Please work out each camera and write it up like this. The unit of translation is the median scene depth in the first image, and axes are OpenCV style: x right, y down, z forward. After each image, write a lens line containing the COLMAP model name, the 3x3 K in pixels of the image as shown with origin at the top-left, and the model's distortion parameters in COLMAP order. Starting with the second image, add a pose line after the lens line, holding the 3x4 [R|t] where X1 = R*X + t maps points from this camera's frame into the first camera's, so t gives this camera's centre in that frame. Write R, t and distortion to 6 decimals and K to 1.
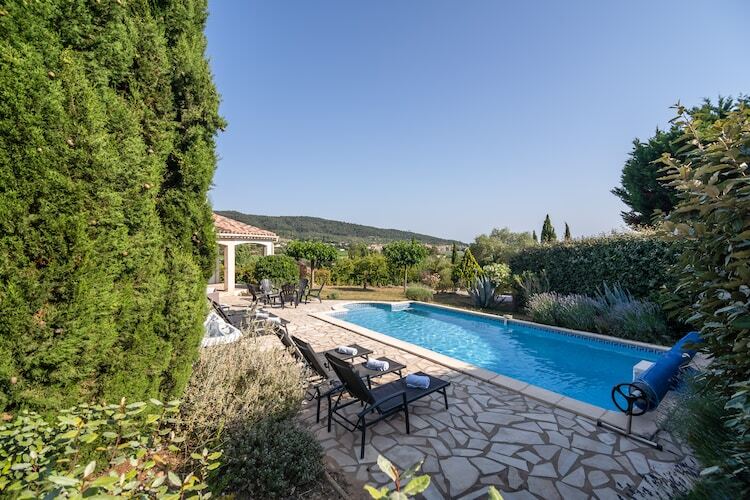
lens RADIAL K [[333.9, 0, 372.9], [0, 333.9, 247.9], [0, 0, 1]] dist [0.001967, -0.000705]
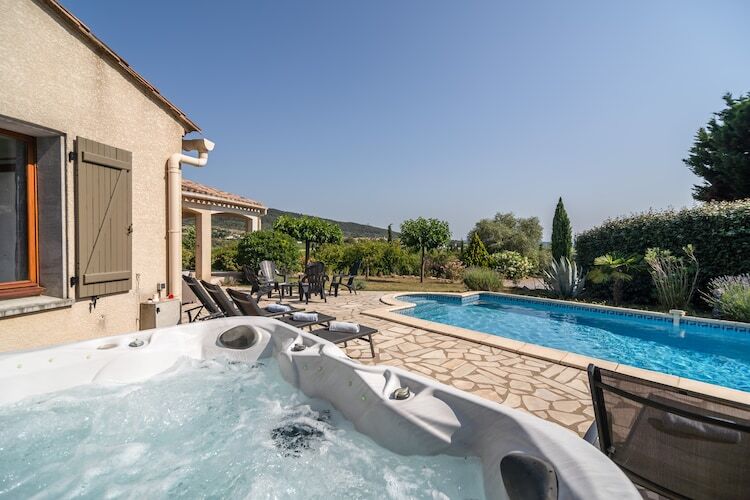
lens RADIAL K [[333.9, 0, 365.7], [0, 333.9, 247.0], [0, 0, 1]] dist [0.001967, -0.000705]
pose [[0.993228, 0.008706, 0.115856, -0.171323], [-0.010261, 0.999865, 0.012832, 0.047813], [-0.115728, -0.013934, 0.993183, 0.267518]]
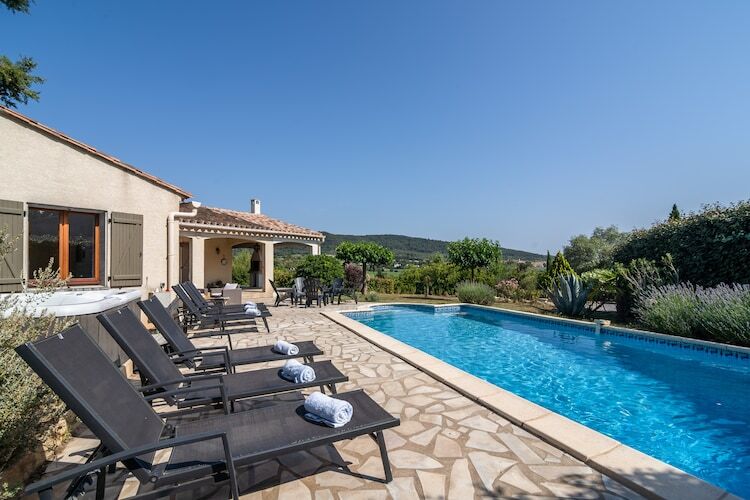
lens RADIAL K [[333.9, 0, 374.1], [0, 333.9, 257.3], [0, 0, 1]] dist [0.001967, -0.000705]
pose [[0.966763, -0.017612, -0.255068, 0.092027], [0.010010, 0.999467, -0.031073, 0.060785], [0.255480, 0.027487, 0.966424, 0.166813]]
